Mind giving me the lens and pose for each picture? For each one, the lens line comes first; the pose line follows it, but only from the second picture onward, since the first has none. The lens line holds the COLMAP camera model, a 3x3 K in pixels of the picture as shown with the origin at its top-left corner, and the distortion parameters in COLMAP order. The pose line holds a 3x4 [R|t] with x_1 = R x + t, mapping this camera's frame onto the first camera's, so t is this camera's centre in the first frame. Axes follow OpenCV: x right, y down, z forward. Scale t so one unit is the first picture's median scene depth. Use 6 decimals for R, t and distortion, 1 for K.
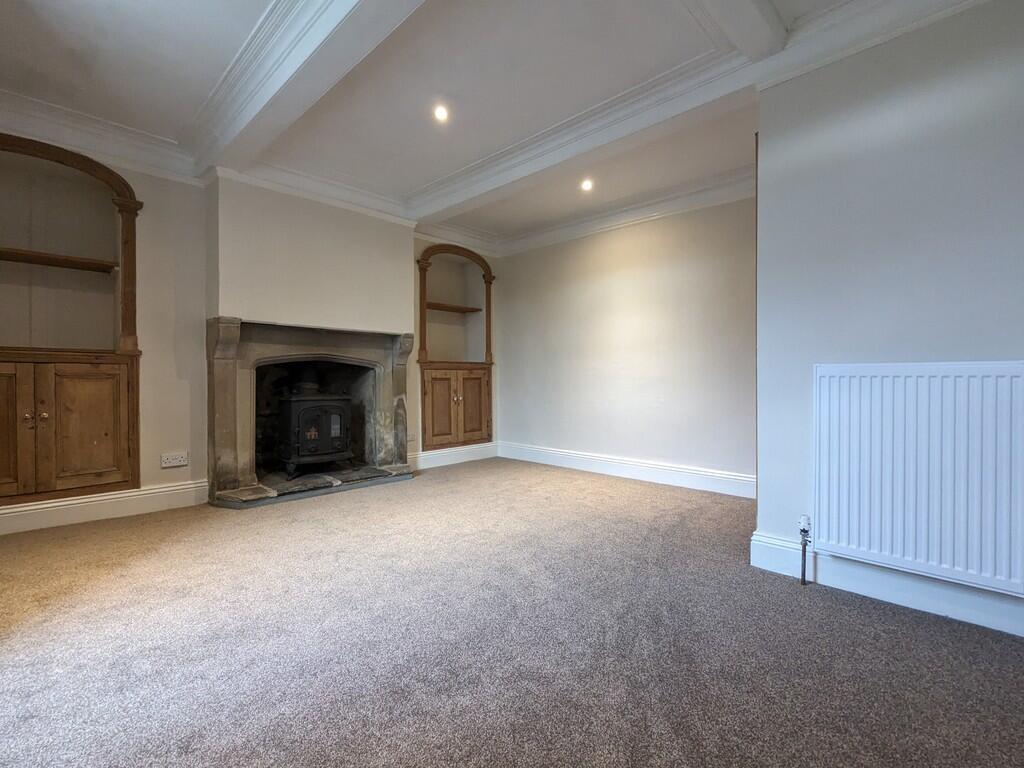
lens RADIAL K [[479.0, 0, 507.7], [0, 479.0, 381.7], [0, 0, 1]] dist [-0.002411, 0.000081]
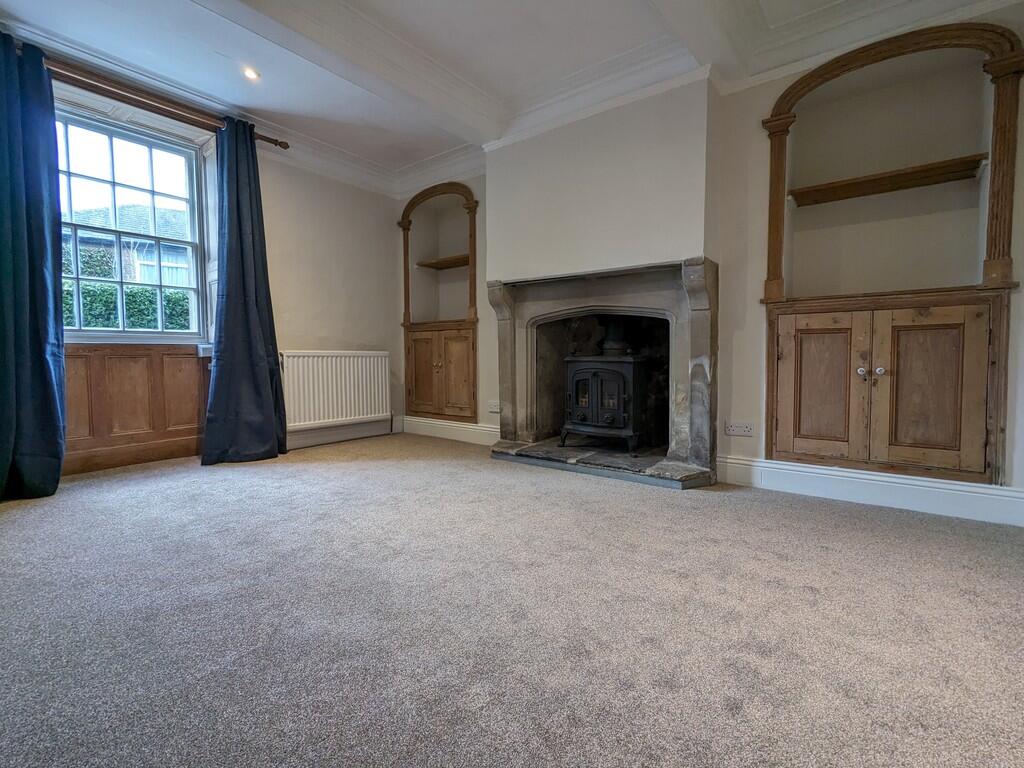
lens RADIAL K [[479.0, 0, 508.7], [0, 479.0, 382.2], [0, 0, 1]] dist [-0.002411, 0.000081]
pose [[0.106419, 0.056177, -0.992733, 0.364535], [-0.004668, 0.998420, 0.055998, 0.024310], [0.994310, -0.001325, 0.106513, 0.651384]]
